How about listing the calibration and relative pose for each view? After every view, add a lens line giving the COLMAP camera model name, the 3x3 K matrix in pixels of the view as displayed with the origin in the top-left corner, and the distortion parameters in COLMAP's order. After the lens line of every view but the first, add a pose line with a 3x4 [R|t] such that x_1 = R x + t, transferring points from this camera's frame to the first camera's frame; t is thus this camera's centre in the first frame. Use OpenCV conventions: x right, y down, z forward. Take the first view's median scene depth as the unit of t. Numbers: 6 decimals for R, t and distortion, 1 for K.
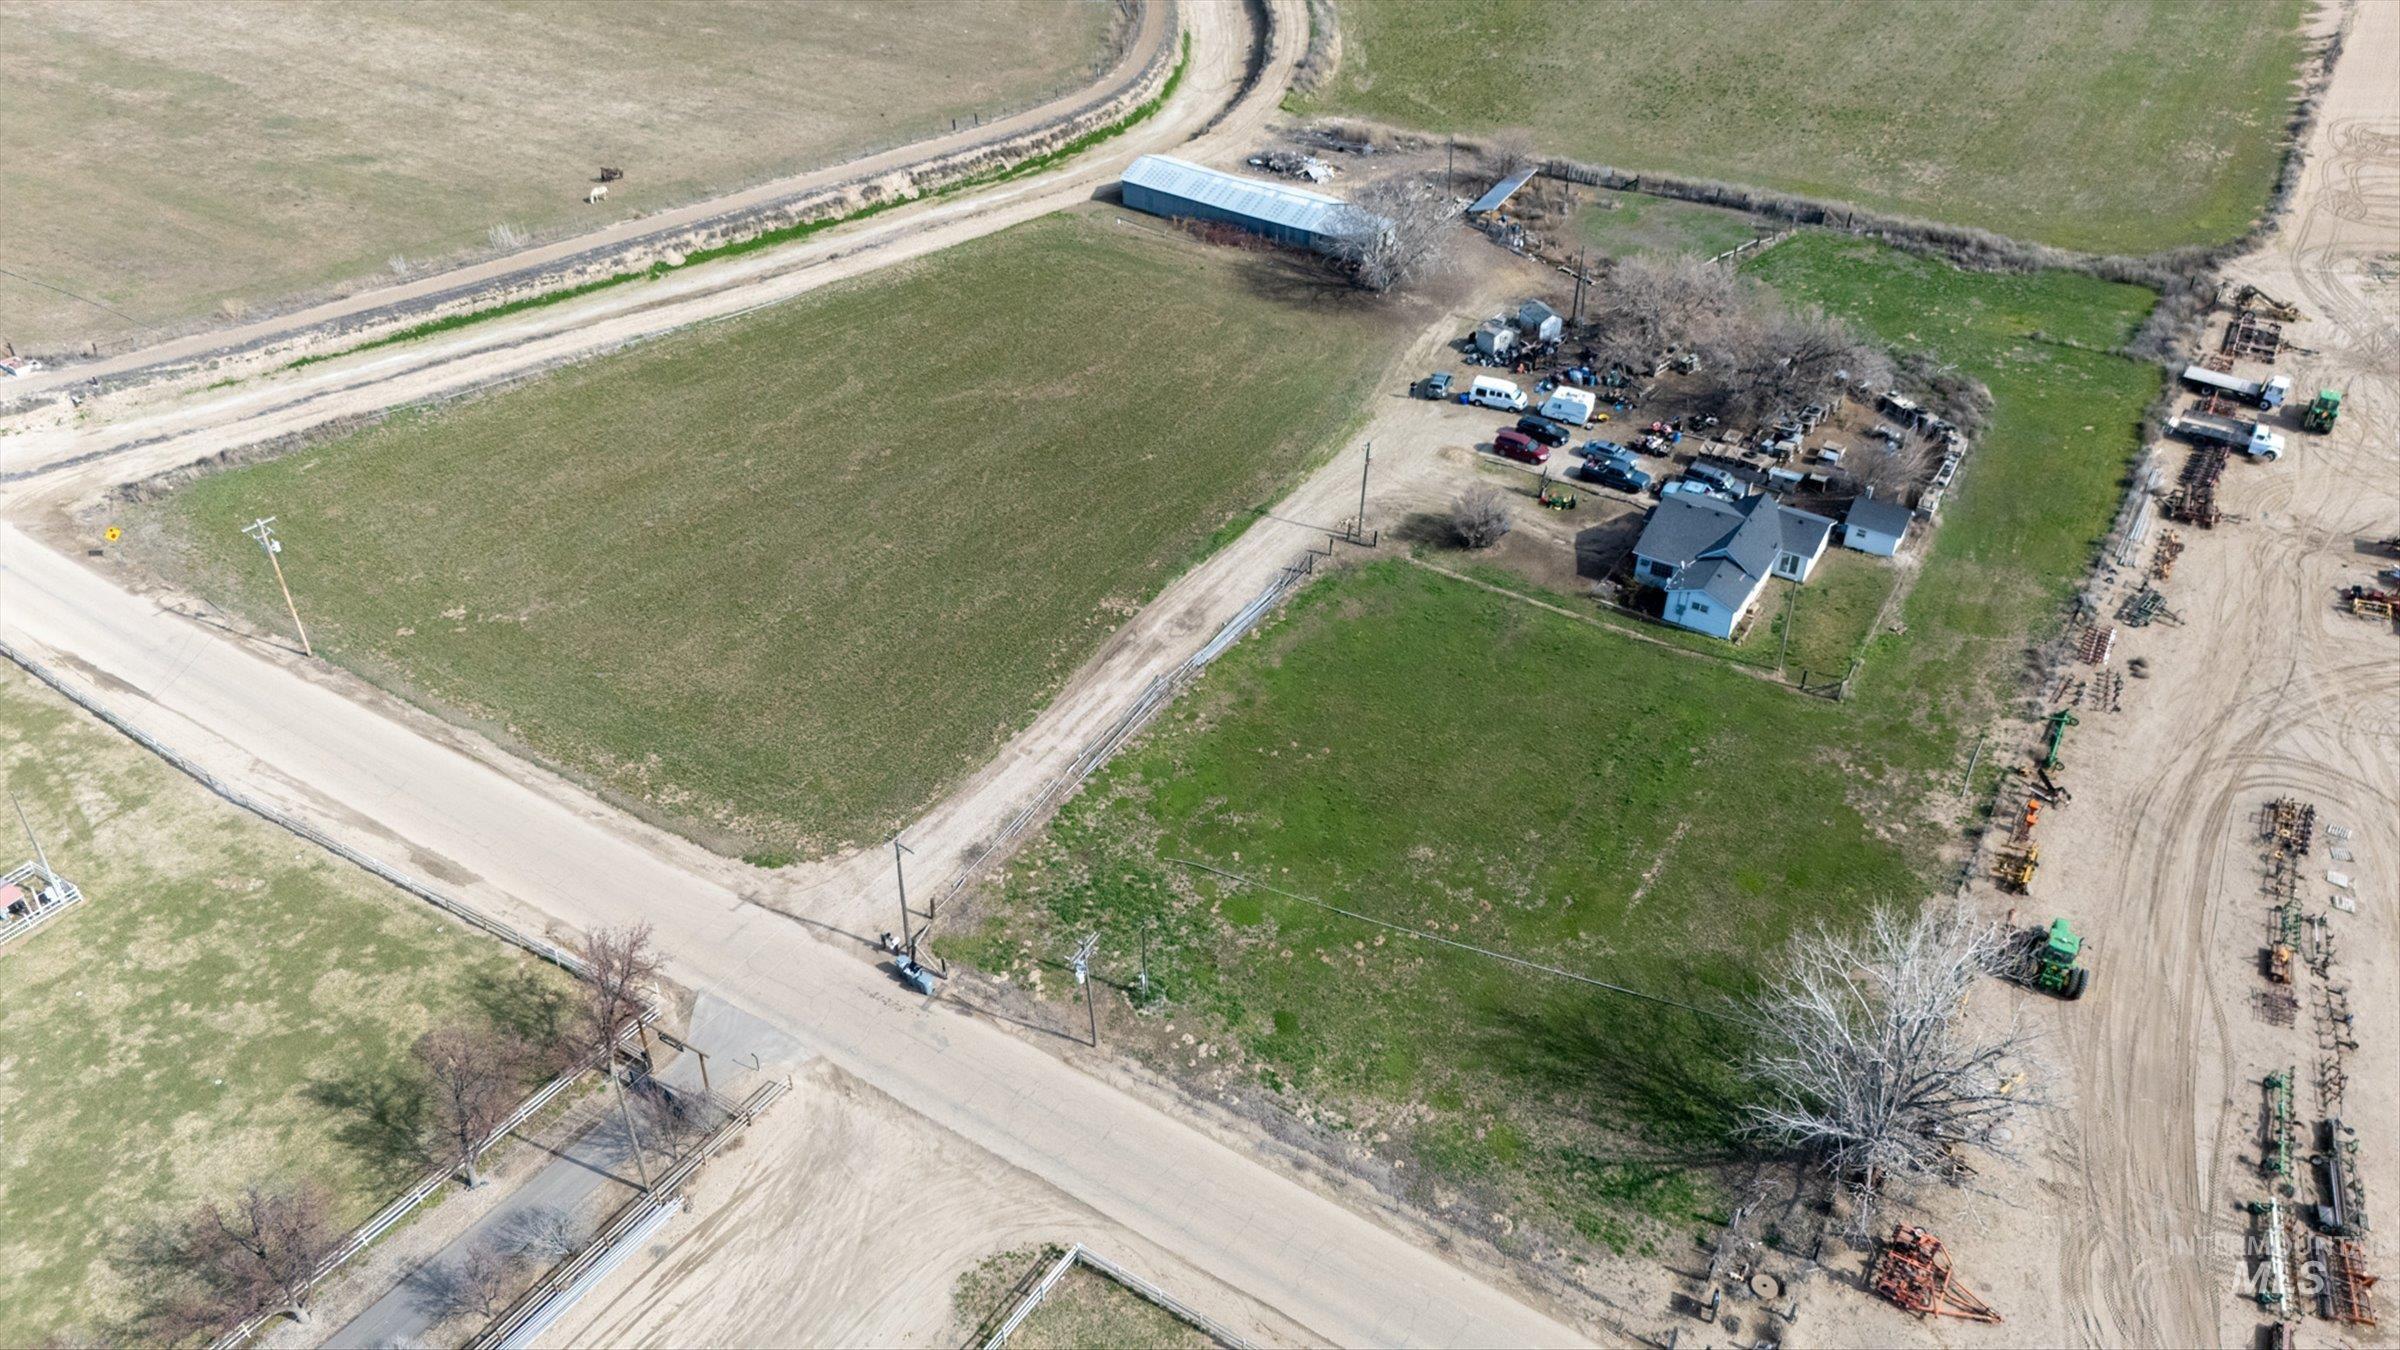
lens RADIAL K [[1759.7, 0, 1201.0], [0, 1759.7, 688.3], [0, 0, 1]] dist [0.073288, -0.071485]
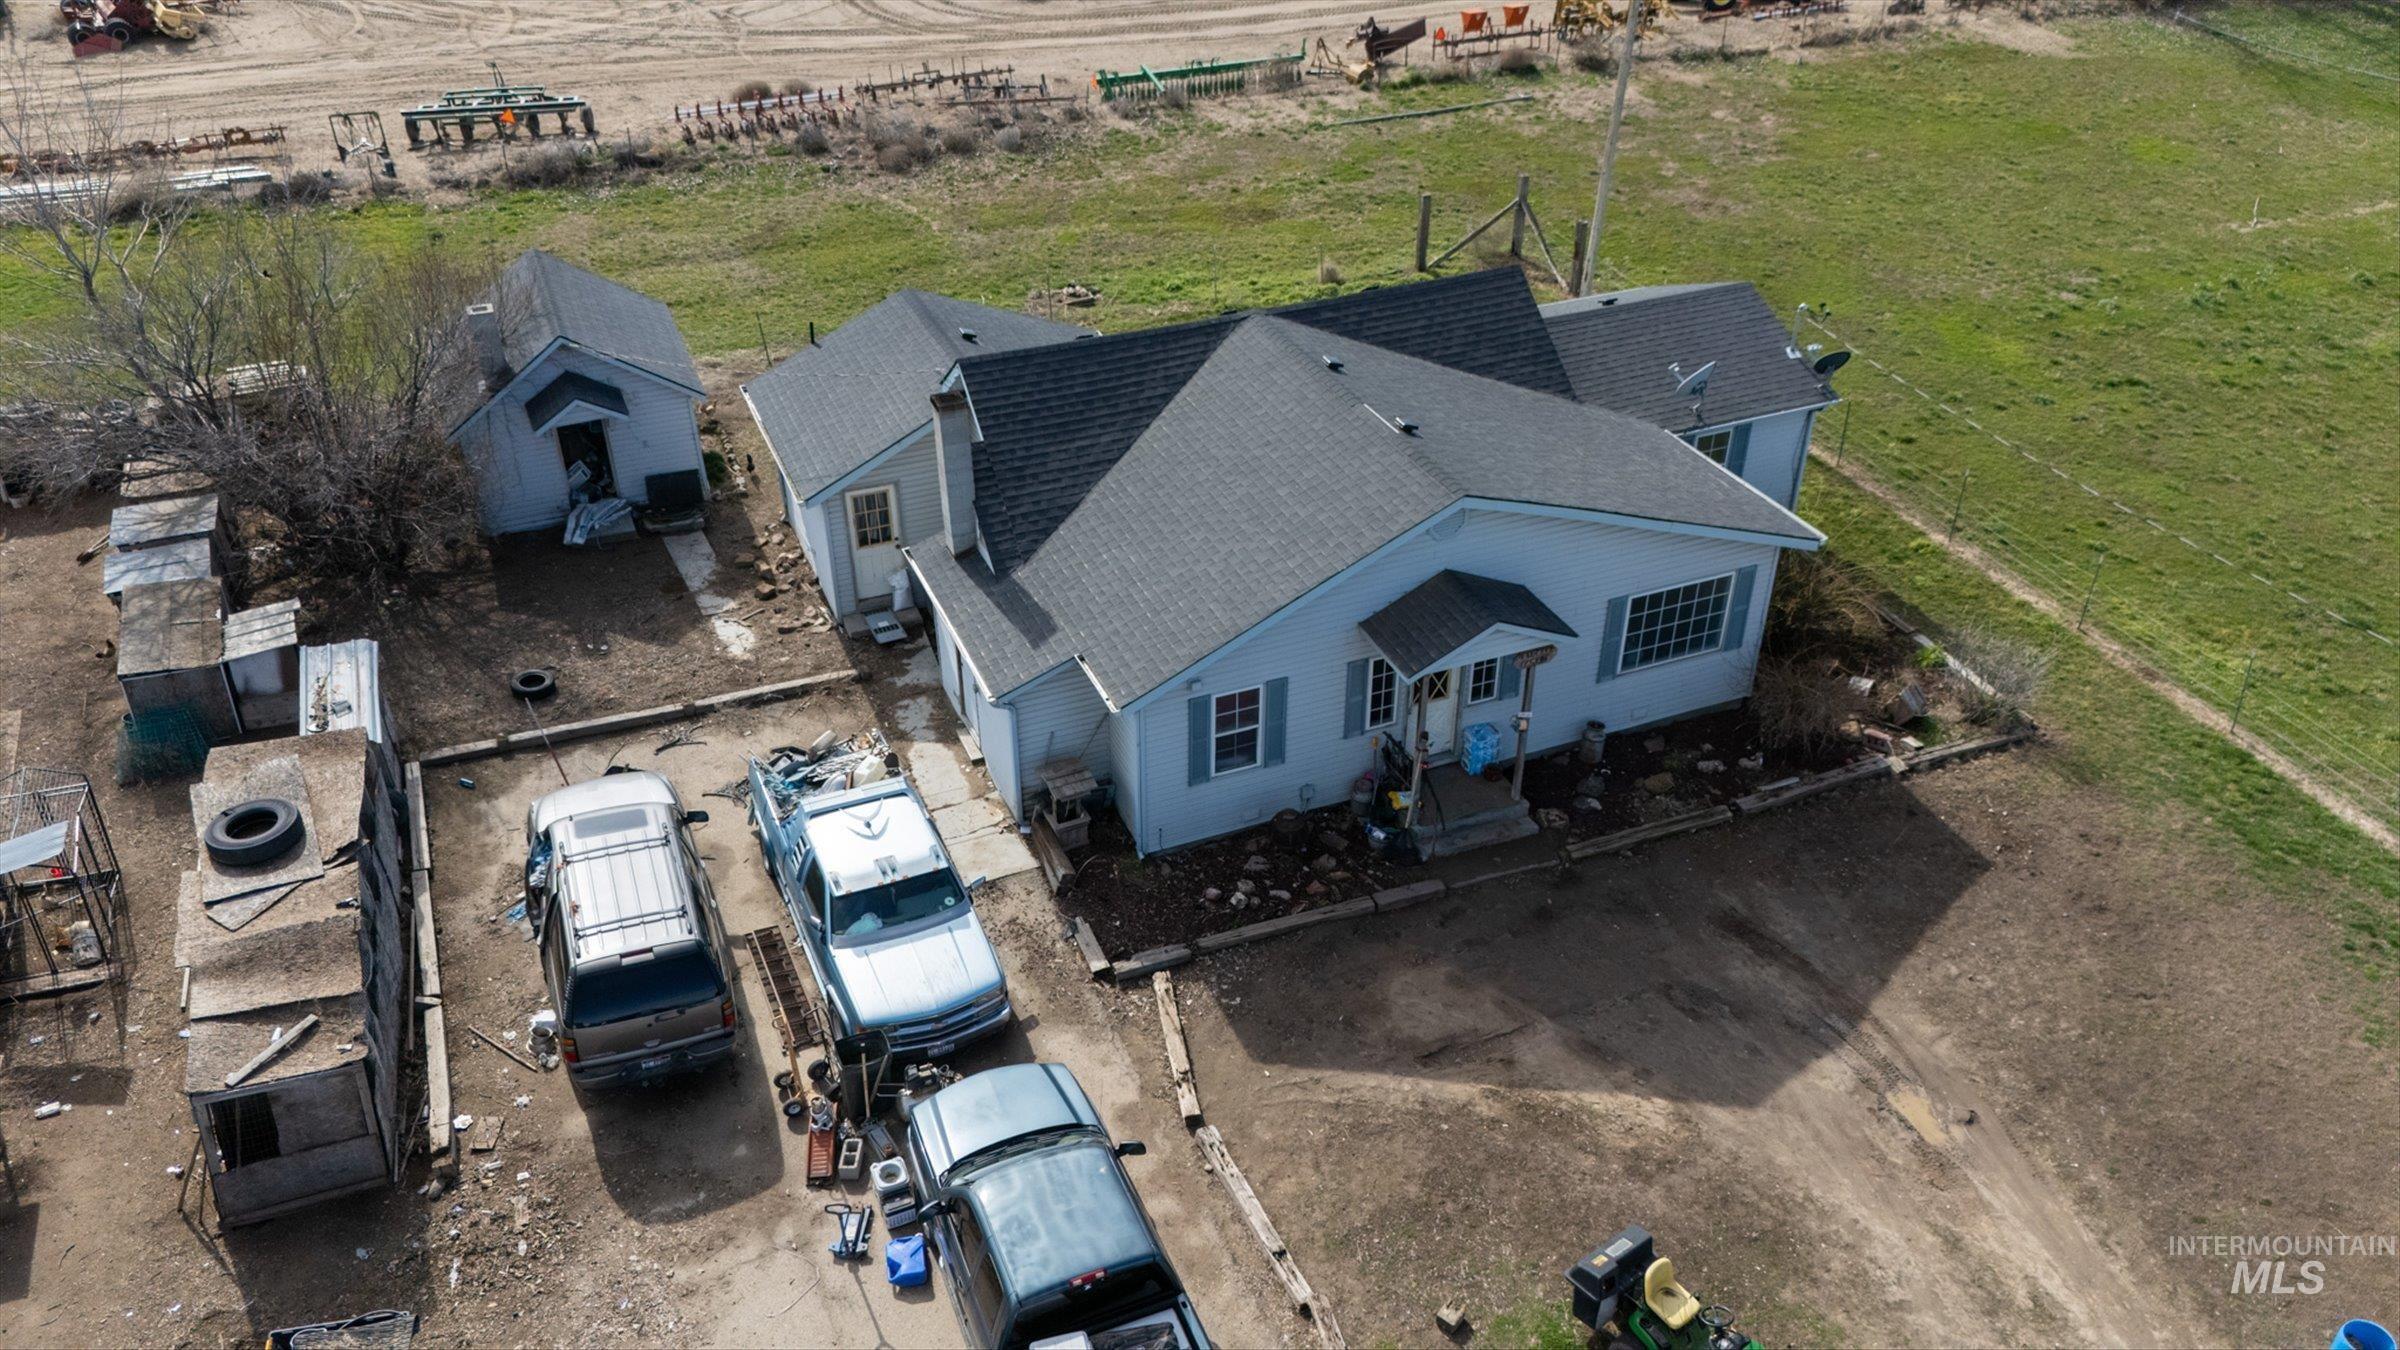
lens RADIAL K [[1759.7, 0, 1201.0], [0, 1759.7, 688.3], [0, 0, 1]] dist [0.073288, -0.071485]
pose [[-0.817038, -0.325677, 0.475798, 0.185232], [0.349556, 0.376477, 0.857949, -0.228845], [-0.458541, 0.867295, -0.193754, 0.978060]]
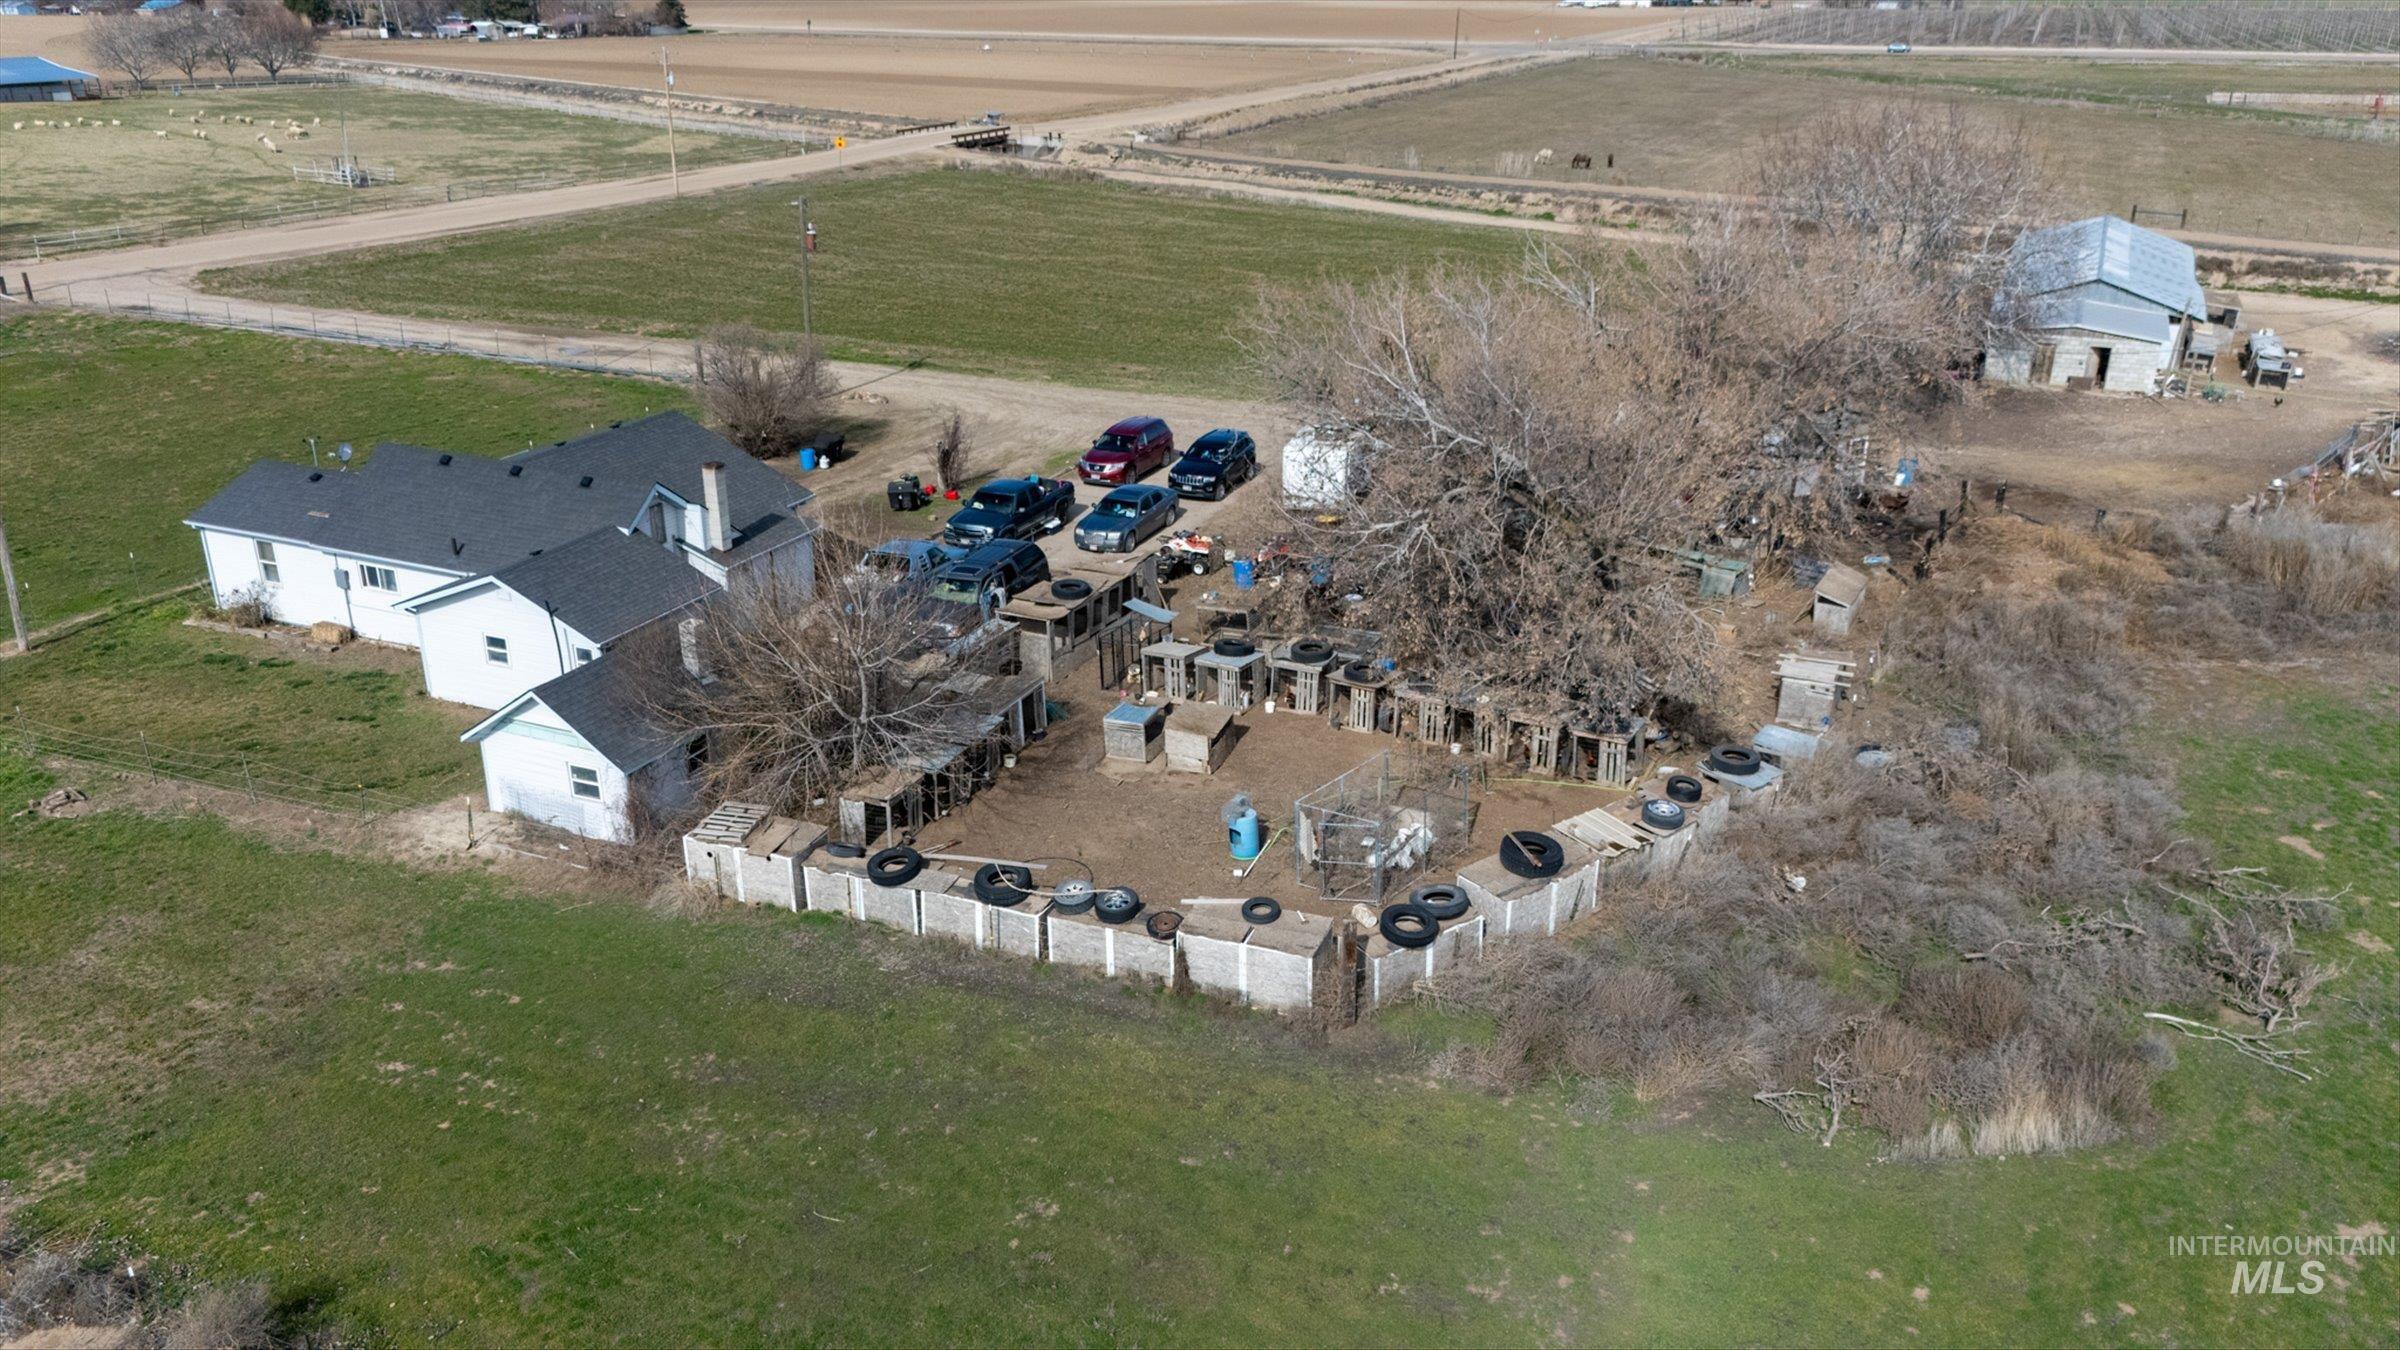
lens RADIAL K [[1759.7, 0, 1201.0], [0, 1759.7, 688.3], [0, 0, 1]] dist [0.073288, -0.071485]
pose [[0.142982, 0.376339, -0.915382, 0.602080], [-0.607453, 0.763560, 0.219037, -0.199708], [0.781381, 0.524734, 0.337784, 0.916645]]
